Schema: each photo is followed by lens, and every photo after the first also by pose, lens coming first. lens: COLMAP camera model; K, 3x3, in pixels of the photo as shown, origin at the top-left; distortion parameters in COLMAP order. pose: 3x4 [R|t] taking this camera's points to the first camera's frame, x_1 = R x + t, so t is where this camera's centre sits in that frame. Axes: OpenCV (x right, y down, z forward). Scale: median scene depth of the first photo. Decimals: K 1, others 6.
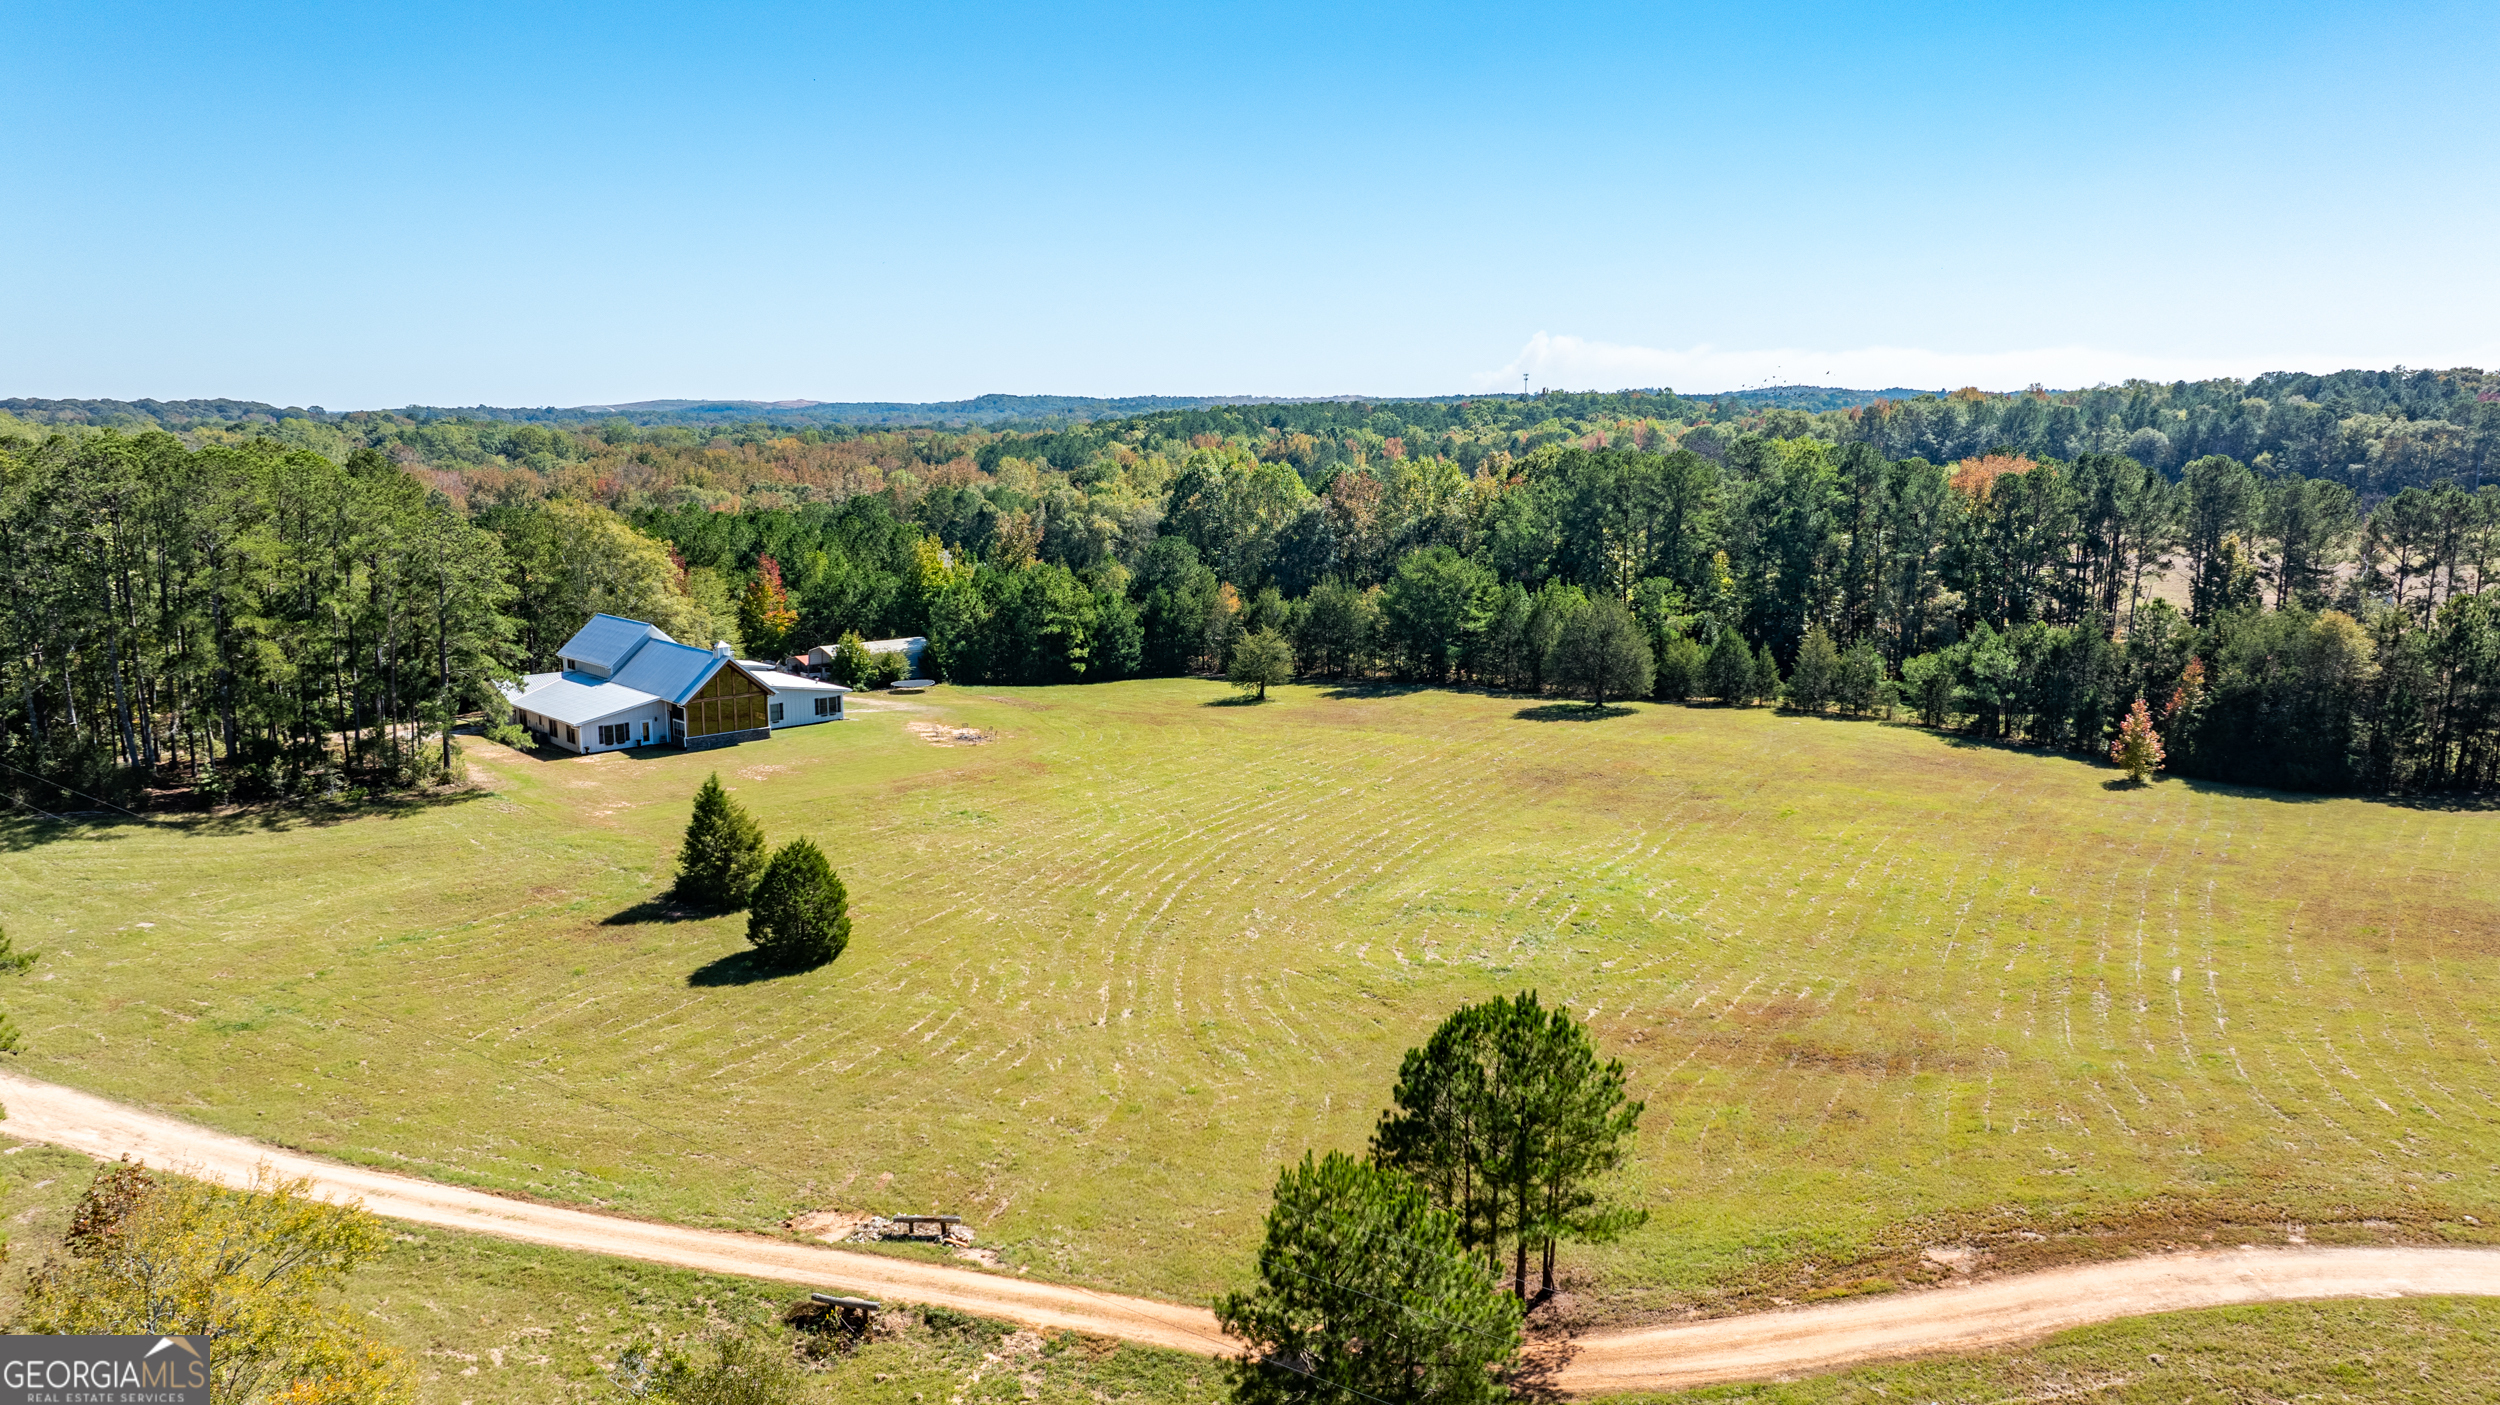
lens RADIAL K [[1751.8, 0, 1241.2], [0, 1751.8, 700.5], [0, 0, 1]] dist [-0.010547, 0.006466]
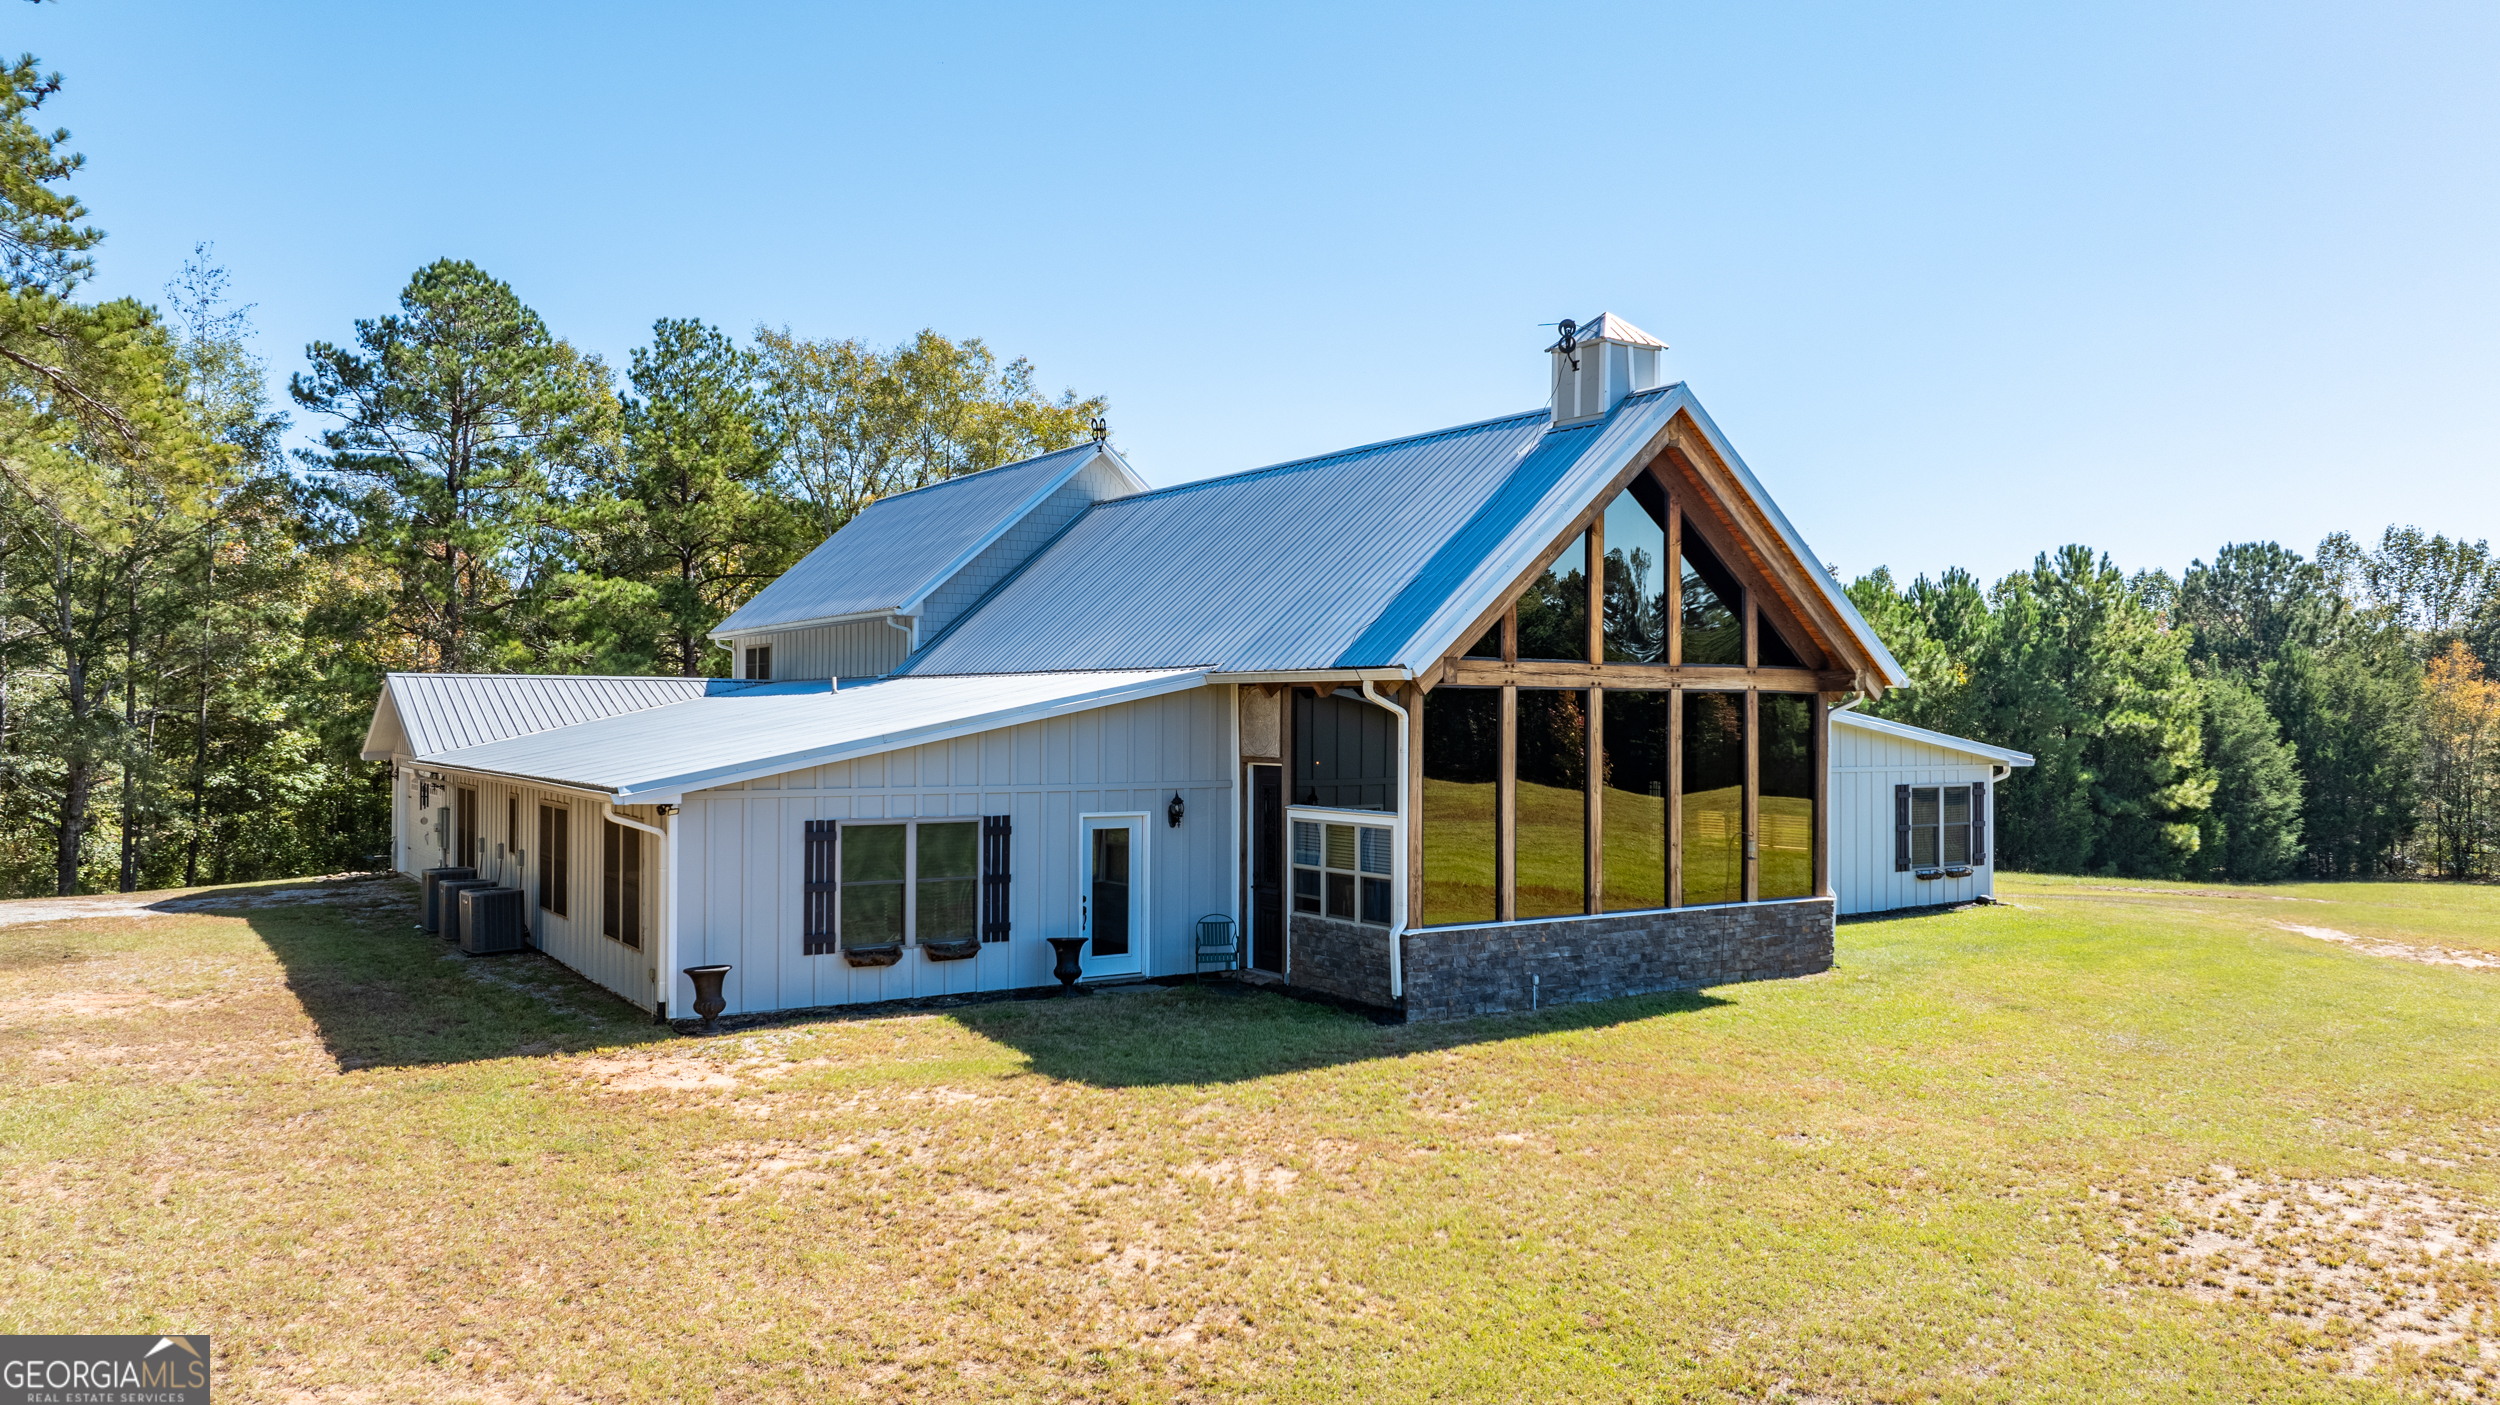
lens RADIAL K [[1751.8, 0, 1245.5], [0, 1751.8, 712.0], [0, 0, 1]] dist [-0.010547, 0.006466]
pose [[0.987702, 0.005191, -0.156265, -0.304785], [-0.031464, 0.985601, -0.166135, 0.027614], [0.153152, 0.169008, 0.973643, 0.850778]]
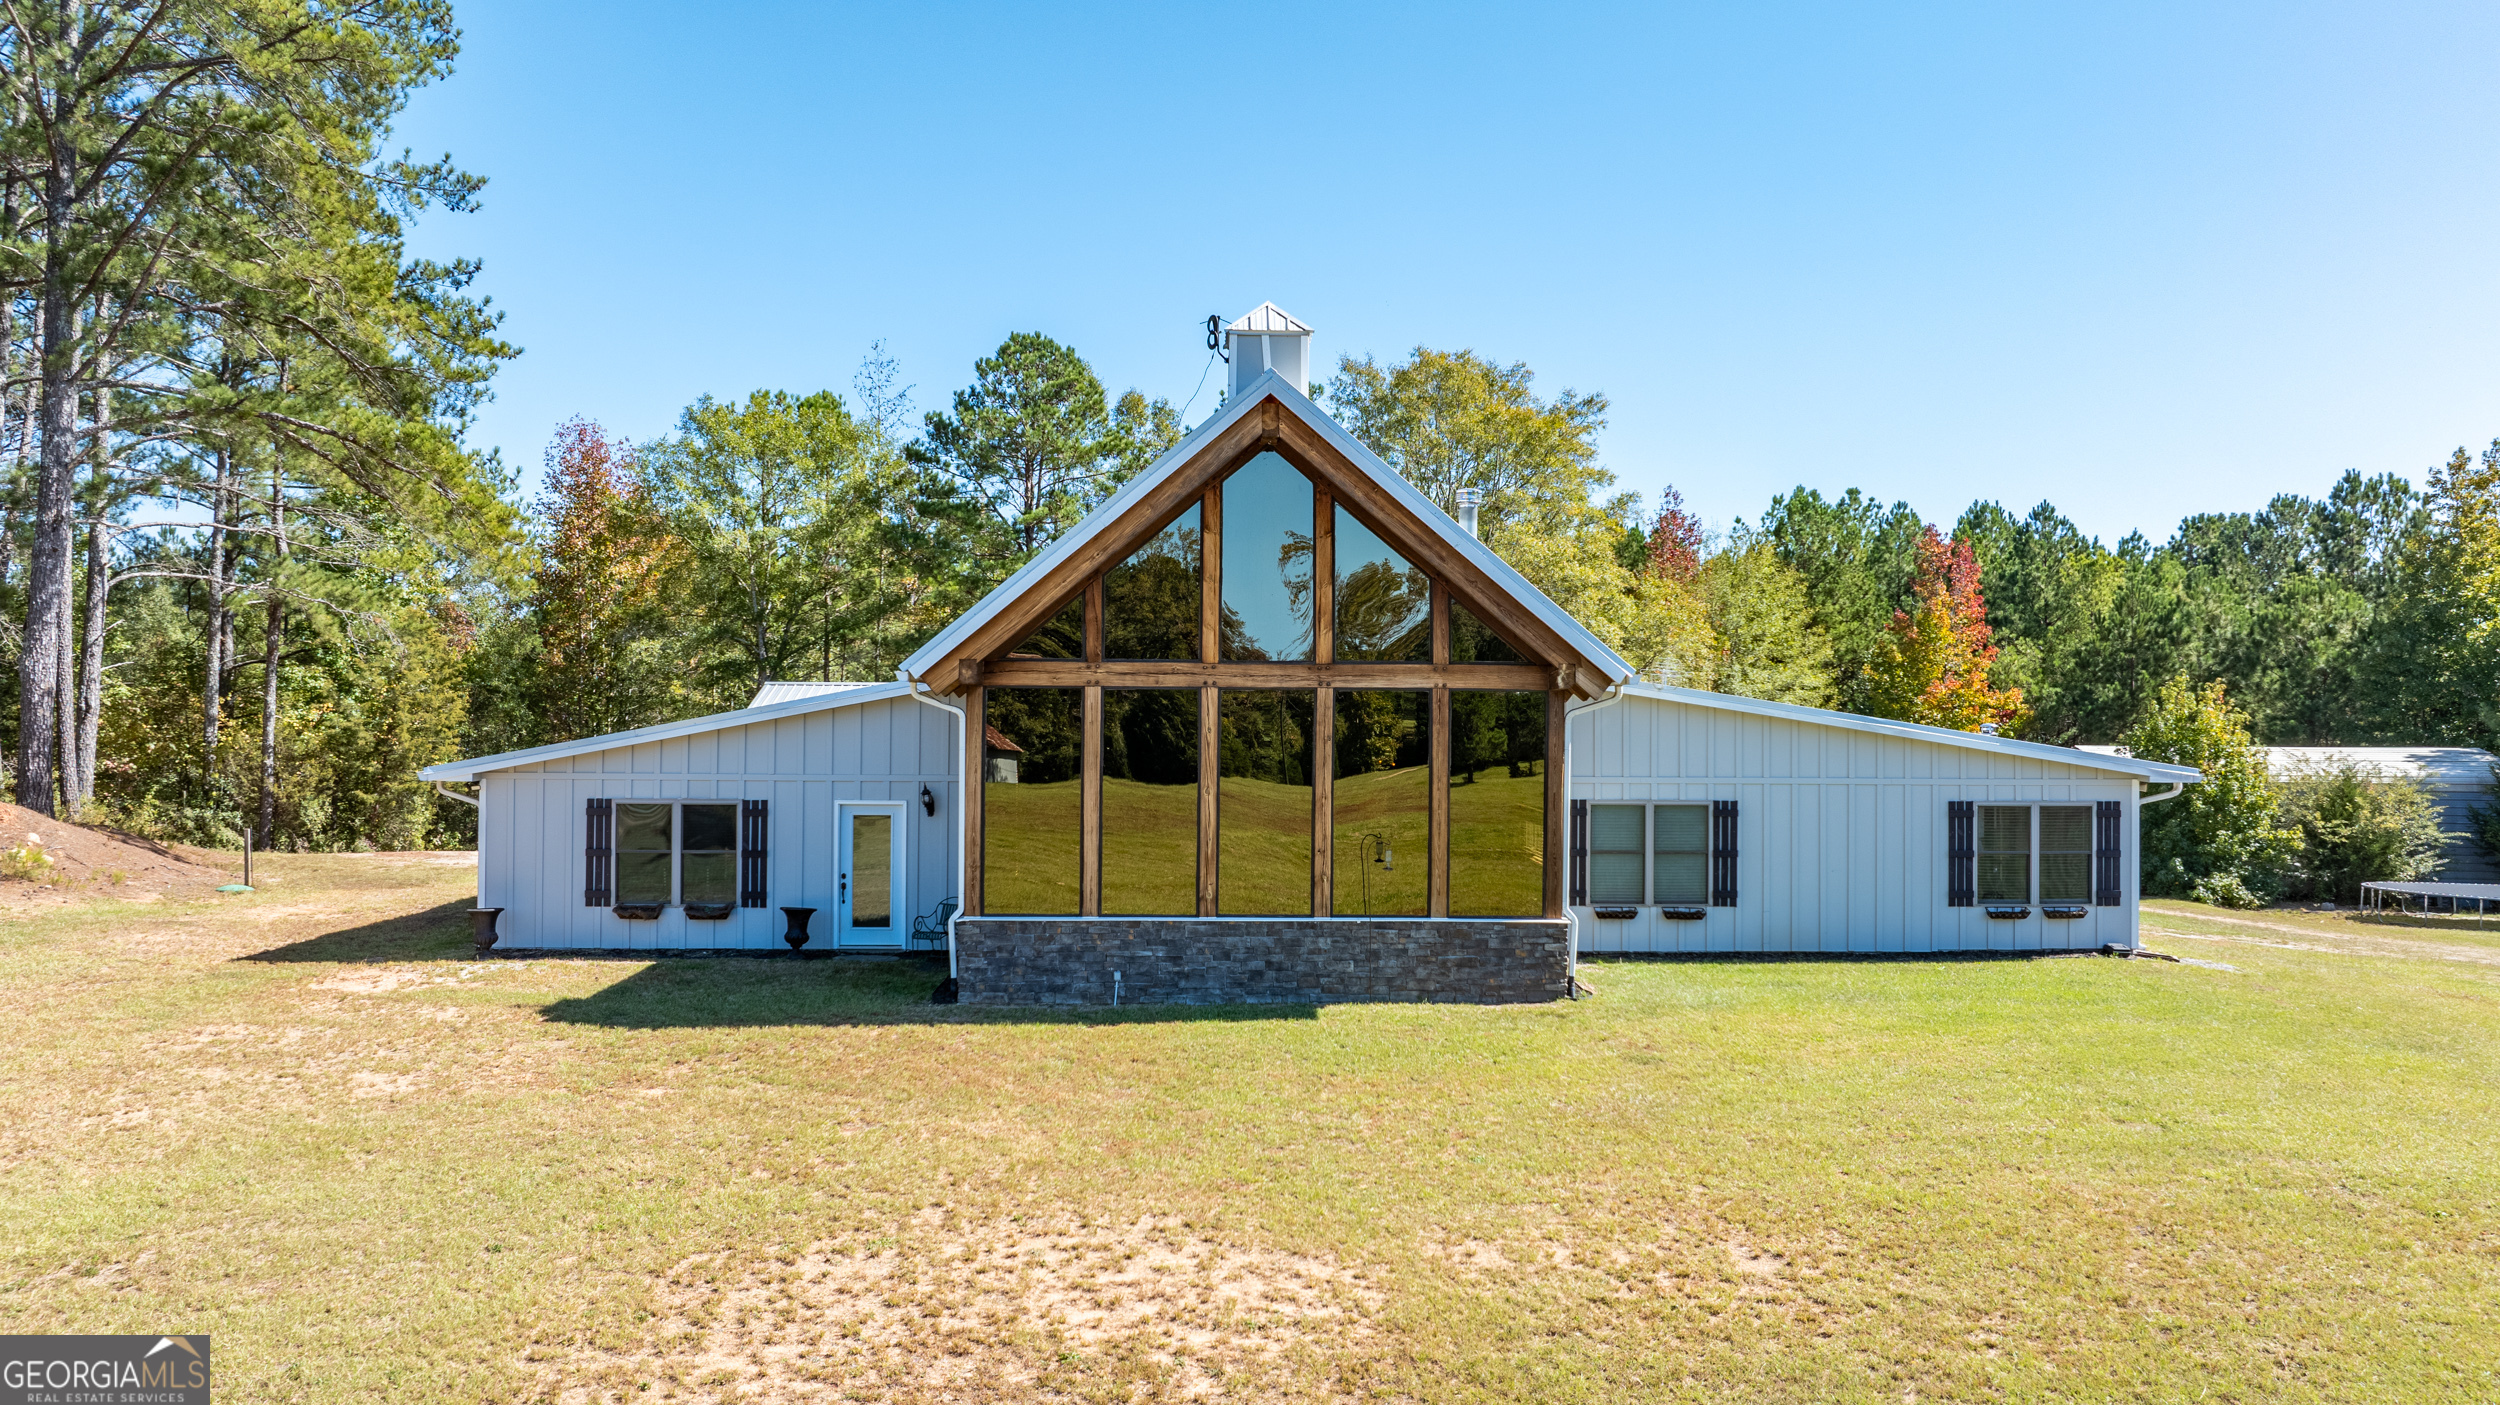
lens RADIAL K [[1751.8, 0, 1248.7], [0, 1751.8, 702.9], [0, 0, 1]] dist [-0.010547, 0.006466]
pose [[0.756057, 0.001597, -0.654504, -0.199423], [-0.115797, 0.984548, -0.131362, 0.020109], [0.644181, 0.175106, 0.744559, 0.892889]]
